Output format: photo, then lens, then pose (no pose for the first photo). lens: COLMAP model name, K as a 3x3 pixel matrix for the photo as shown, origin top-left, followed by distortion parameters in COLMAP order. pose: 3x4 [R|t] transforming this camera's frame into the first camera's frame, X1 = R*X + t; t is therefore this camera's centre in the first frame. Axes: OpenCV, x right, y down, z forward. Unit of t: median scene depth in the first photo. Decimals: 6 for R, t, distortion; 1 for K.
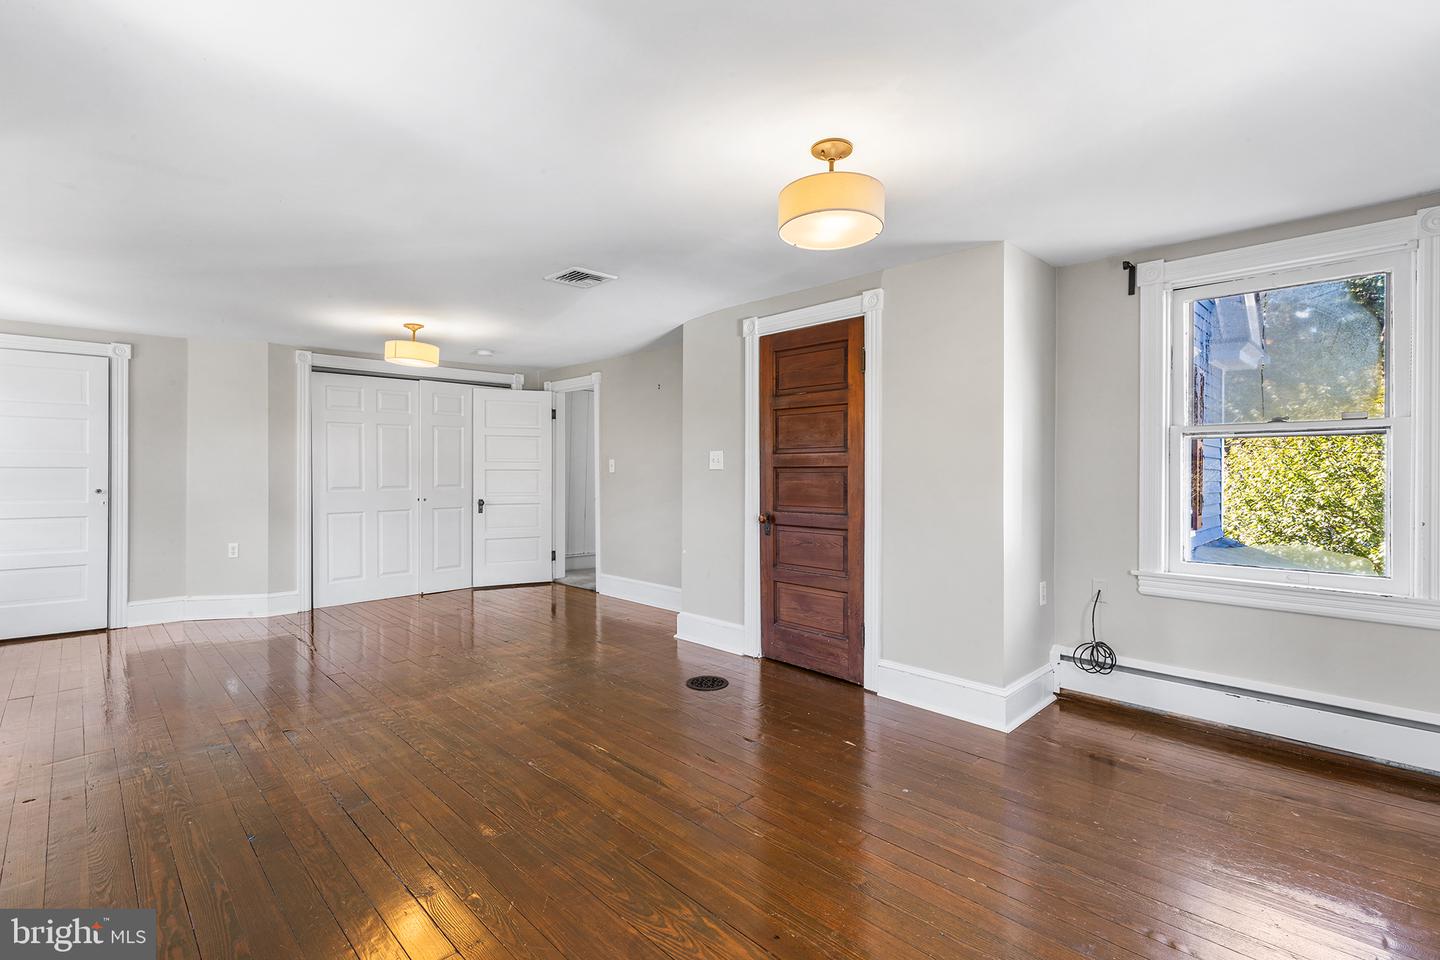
lens RADIAL K [[651.1, 0, 716.8], [0, 651.1, 470.3], [0, 0, 1]] dist [0.003348, -0.000660]
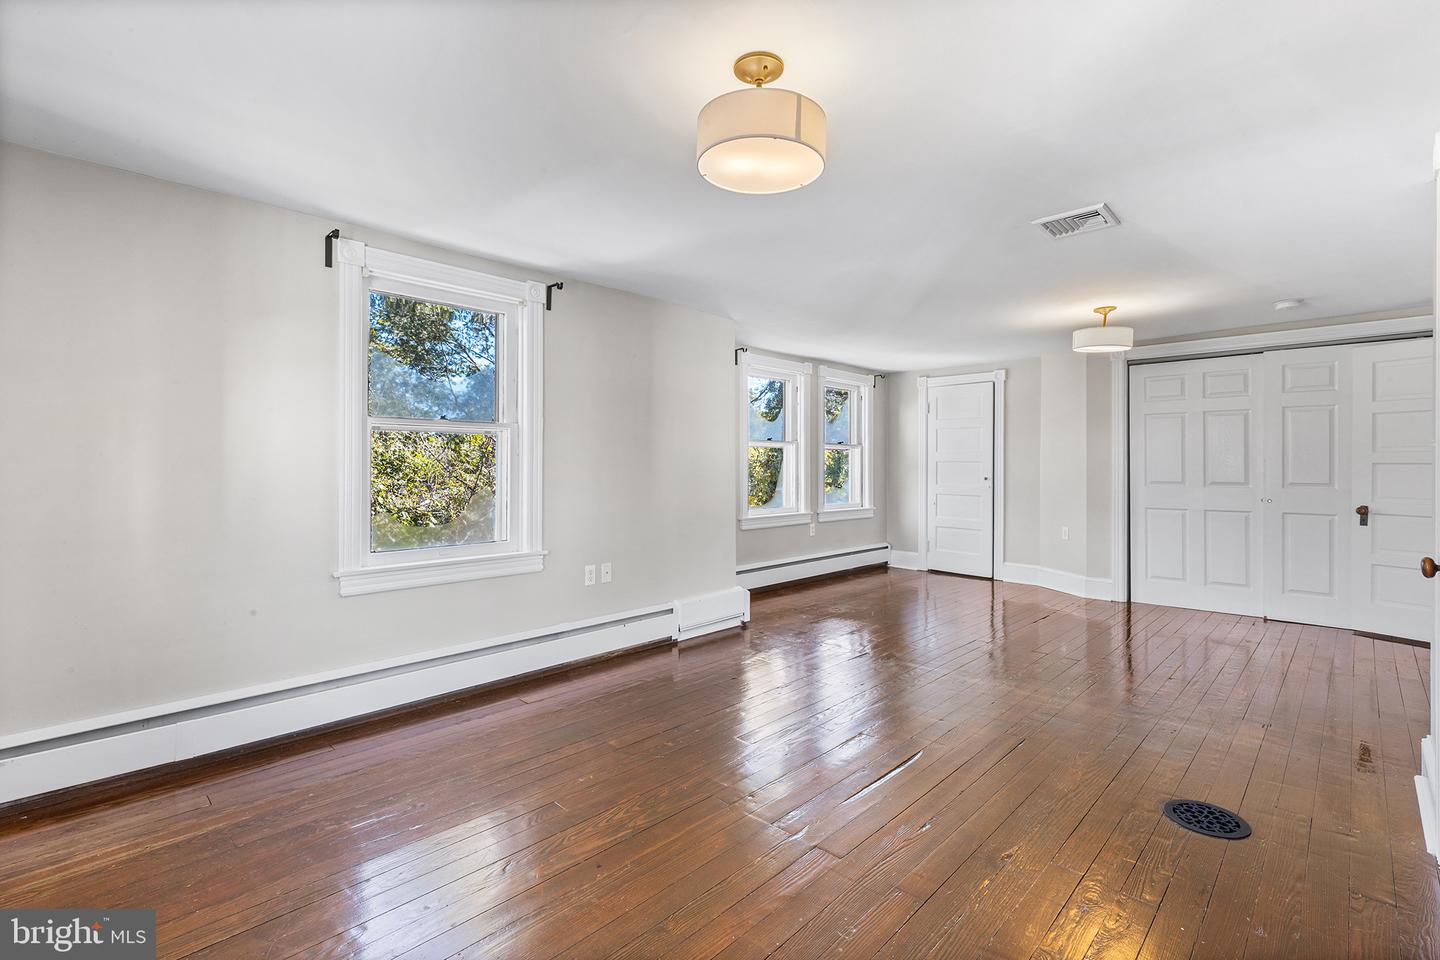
lens RADIAL K [[656.7, 0, 736.2], [0, 656.7, 458.8], [0, 0, 1]] dist [0.001357, -0.000153]
pose [[0.036457, -0.006233, -0.999316, 0.430000], [-0.003689, 0.999973, -0.006372, 0.001123], [0.999328, 0.003919, 0.036433, 0.407254]]
